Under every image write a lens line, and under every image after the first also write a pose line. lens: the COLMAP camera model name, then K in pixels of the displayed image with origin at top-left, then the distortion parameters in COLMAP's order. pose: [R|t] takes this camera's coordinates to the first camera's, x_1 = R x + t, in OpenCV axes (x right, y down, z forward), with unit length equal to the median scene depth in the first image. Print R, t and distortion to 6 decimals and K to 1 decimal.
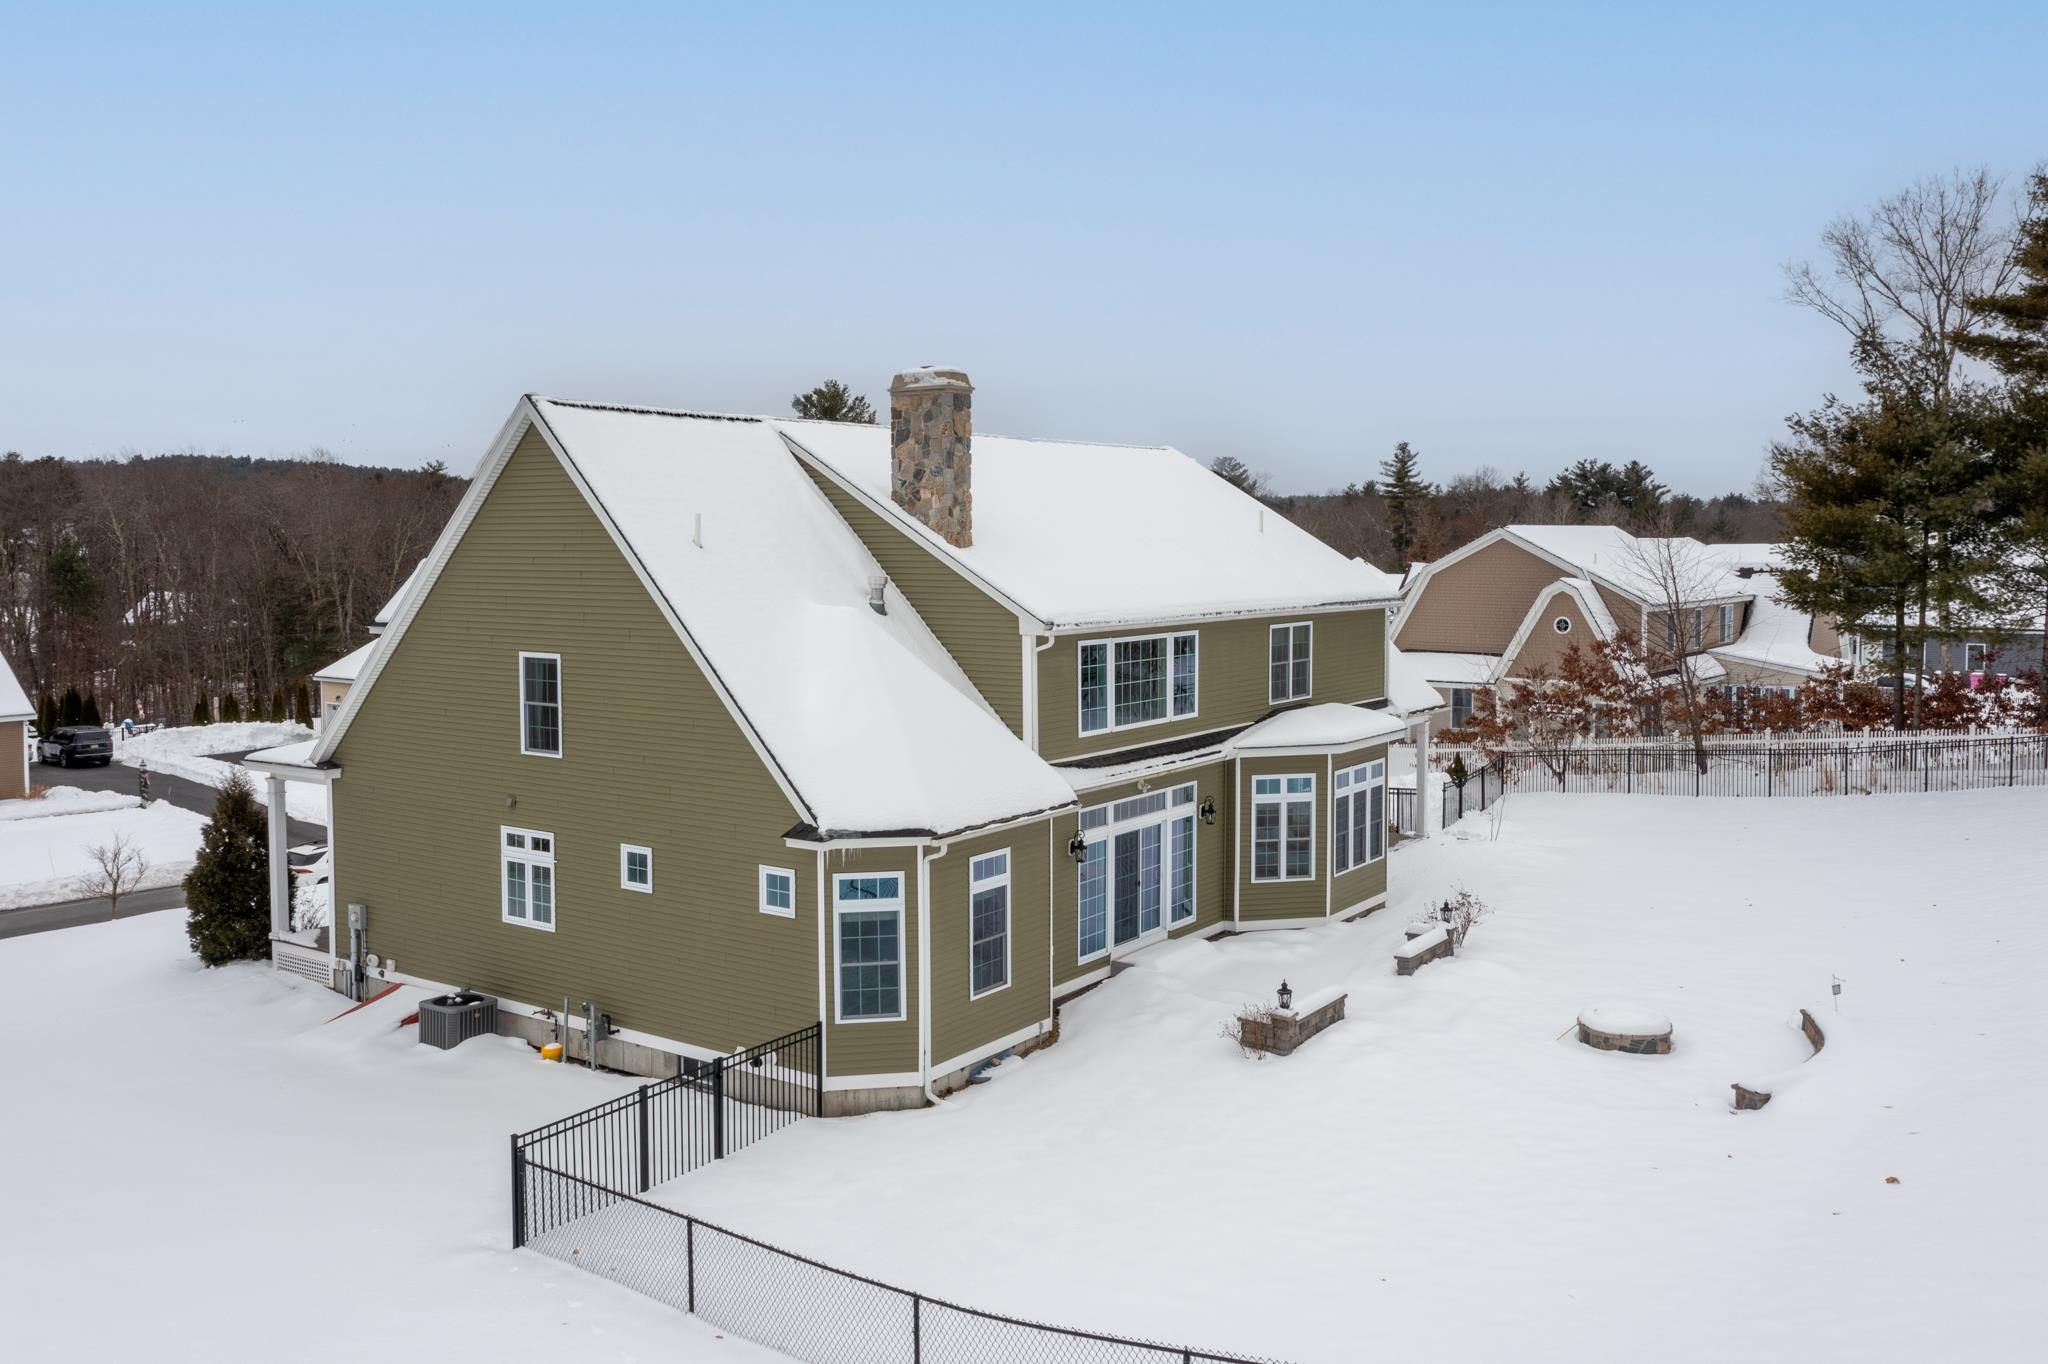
lens RADIAL K [[1605.3, 0, 1024.0], [0, 1605.3, 682.0], [0, 0, 1]] dist [0.005480, 0.011968]
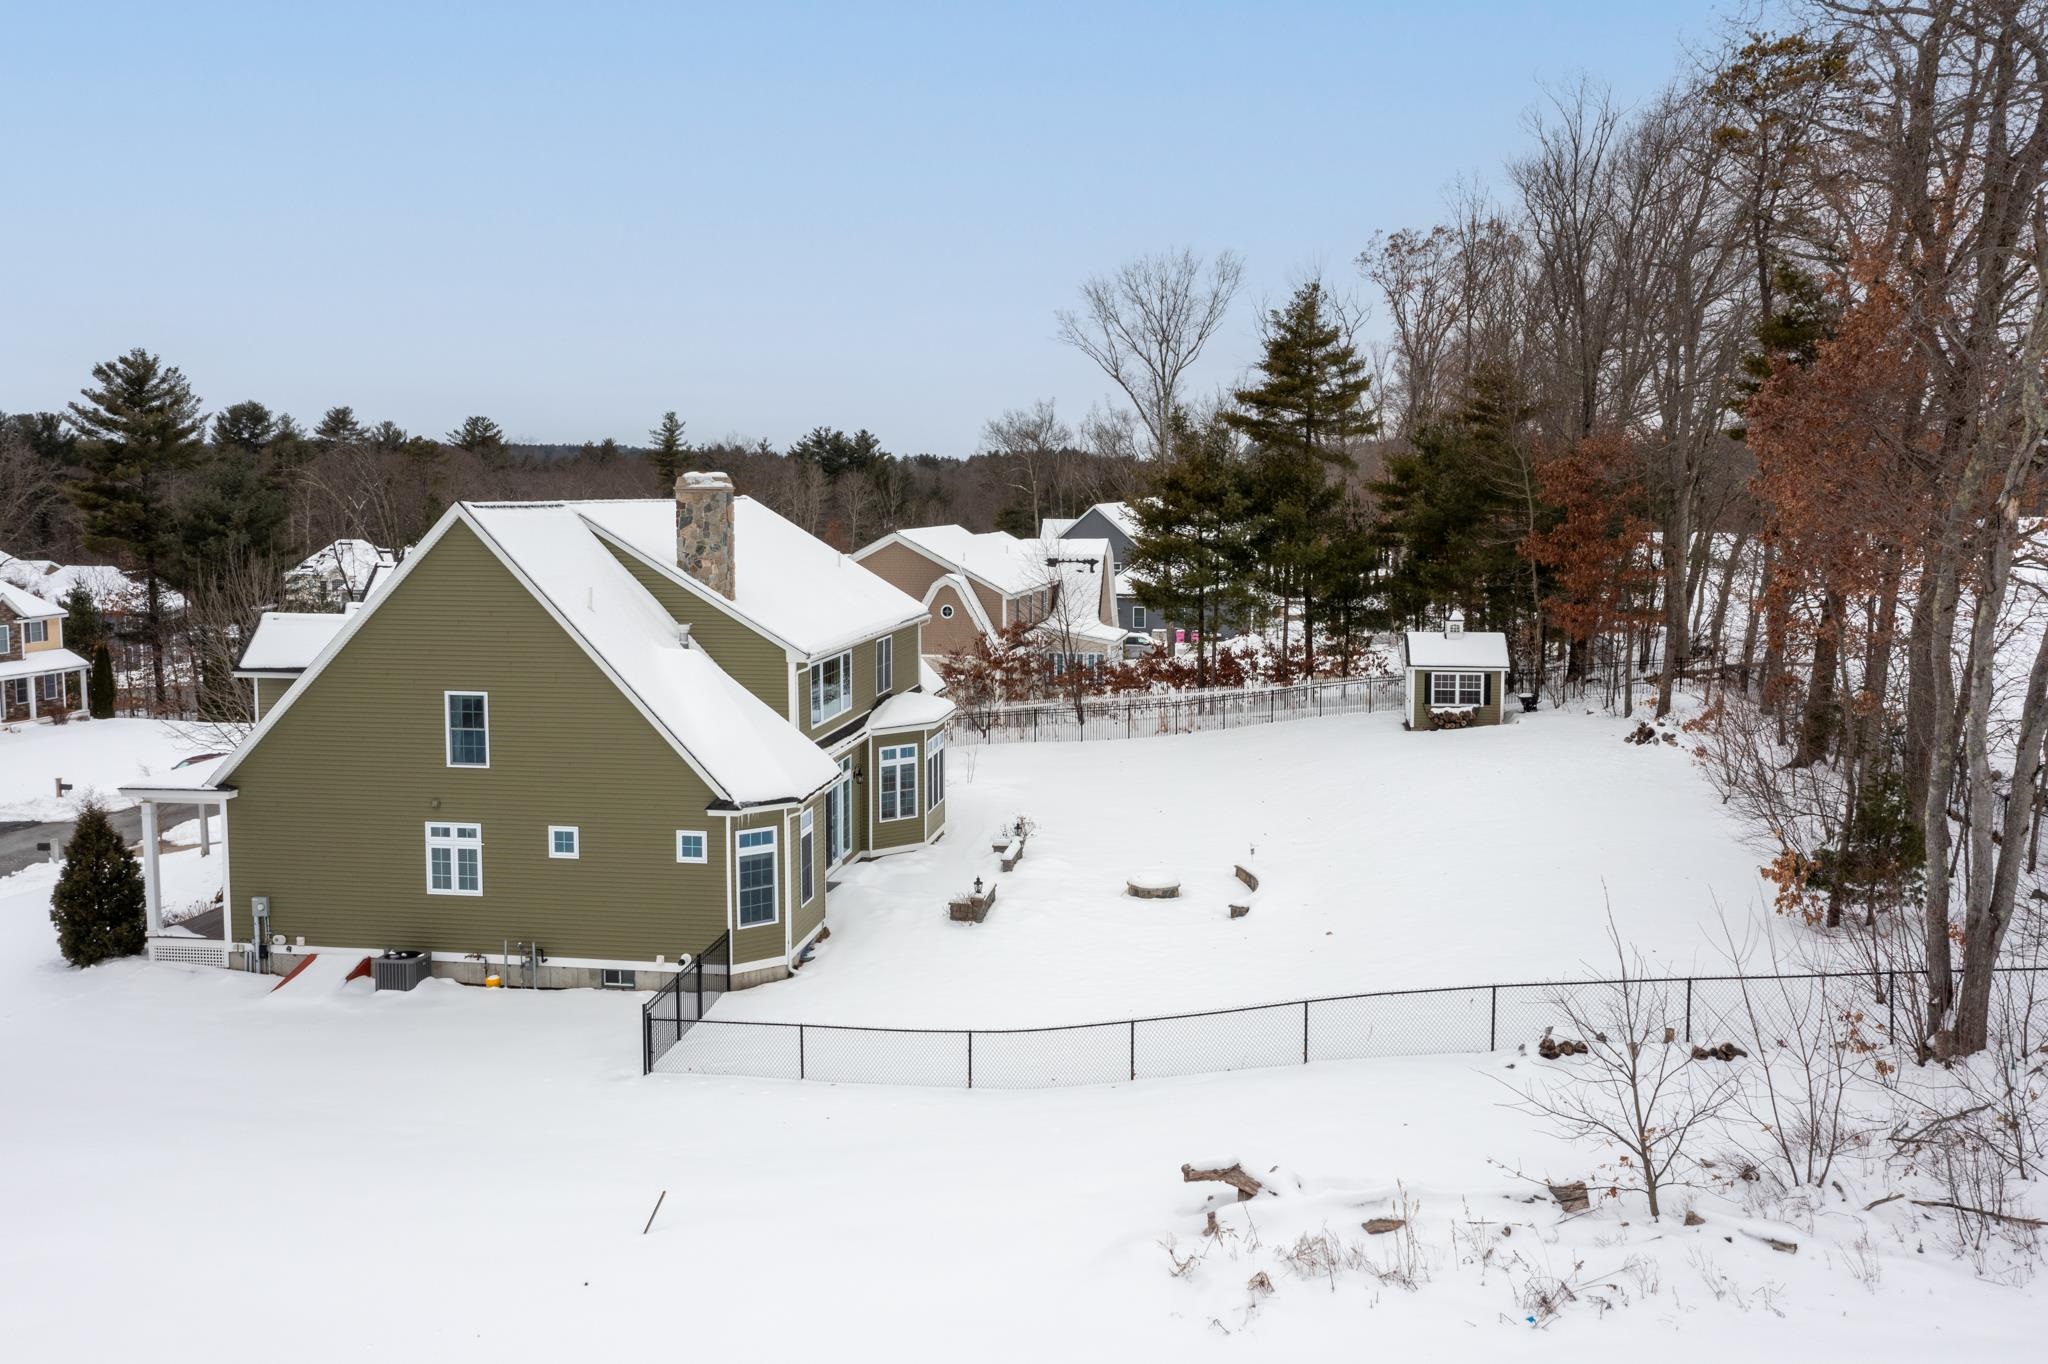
lens RADIAL K [[1743.7, 0, 1018.9], [0, 1743.7, 730.4], [0, 0, 1]] dist [-0.001263, 0.070519]
pose [[0.876188, -0.057982, 0.478470, -0.560268], [0.029301, 0.997309, 0.067201, -0.065820], [-0.481079, -0.044861, 0.875529, -0.475346]]
